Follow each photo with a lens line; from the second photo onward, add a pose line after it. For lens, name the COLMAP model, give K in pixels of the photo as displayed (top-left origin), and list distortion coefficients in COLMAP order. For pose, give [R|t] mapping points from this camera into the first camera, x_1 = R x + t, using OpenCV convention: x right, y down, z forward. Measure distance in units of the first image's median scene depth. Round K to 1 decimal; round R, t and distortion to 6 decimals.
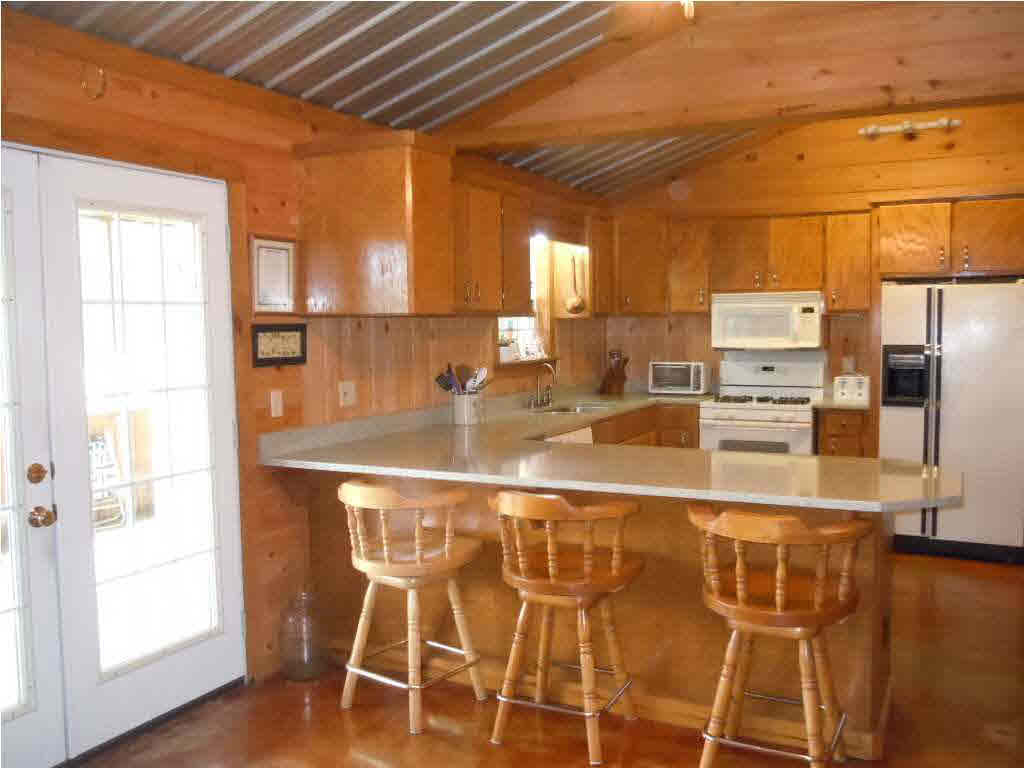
lens RADIAL K [[886.1, 0, 513.8], [0, 886.1, 388.7], [0, 0, 1]] dist [-0.068408, 0.013684]
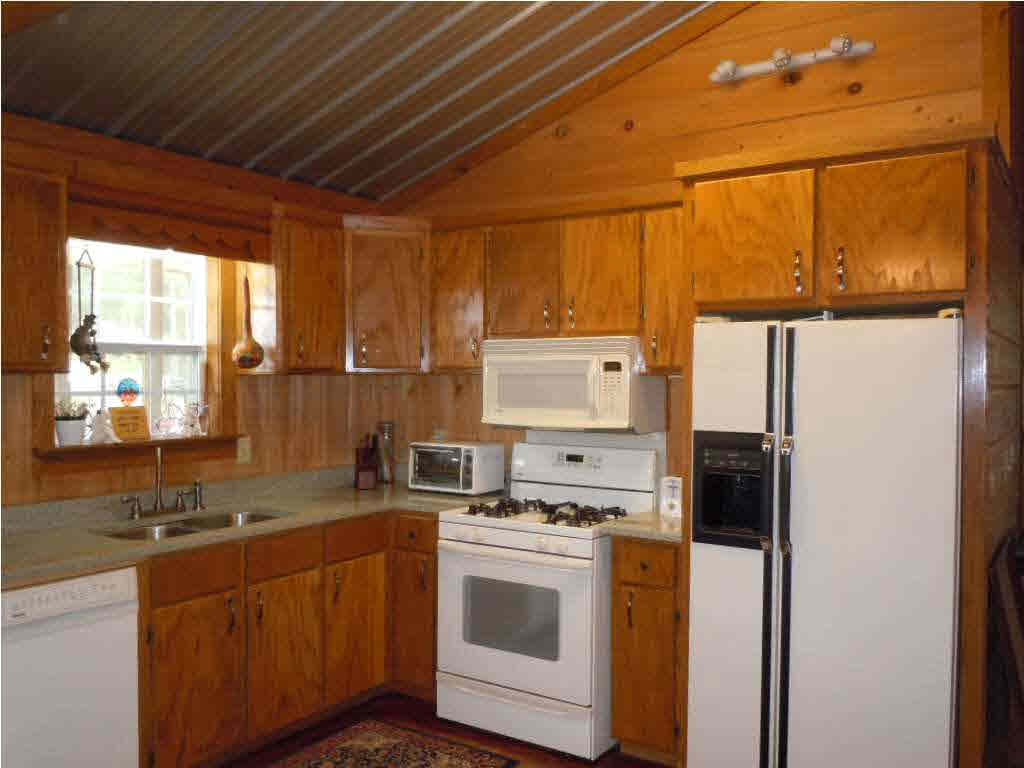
lens RADIAL K [[858.3, 0, 516.1], [0, 858.3, 386.0], [0, 0, 1]] dist [0.010923, -0.053399]
pose [[0.994374, 0.014721, -0.104902, 0.331676], [-0.021111, 0.997971, -0.060066, -0.038958], [0.103805, 0.061943, 0.992667, 0.406422]]
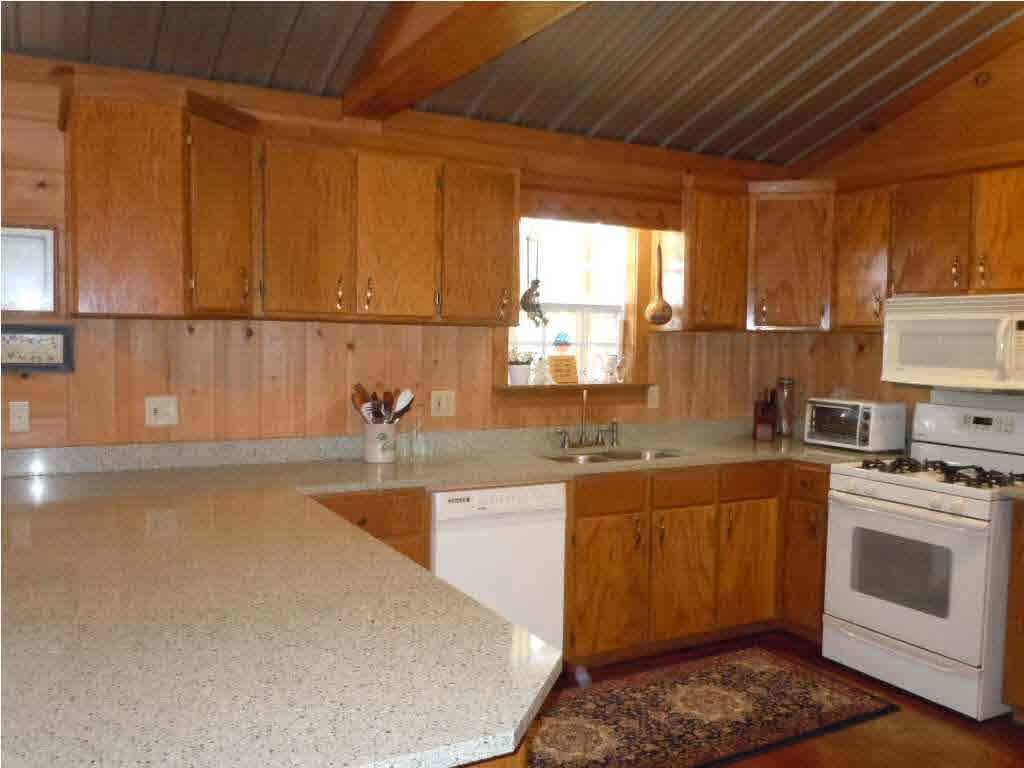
lens RADIAL K [[858.3, 0, 518.8], [0, 858.3, 380.0], [0, 0, 1]] dist [0.010923, -0.053399]
pose [[0.836760, 0.053567, -0.544944, 0.364697], [-0.065453, 0.997853, -0.002417, -0.030363], [0.543644, 0.037690, 0.838469, 0.348444]]
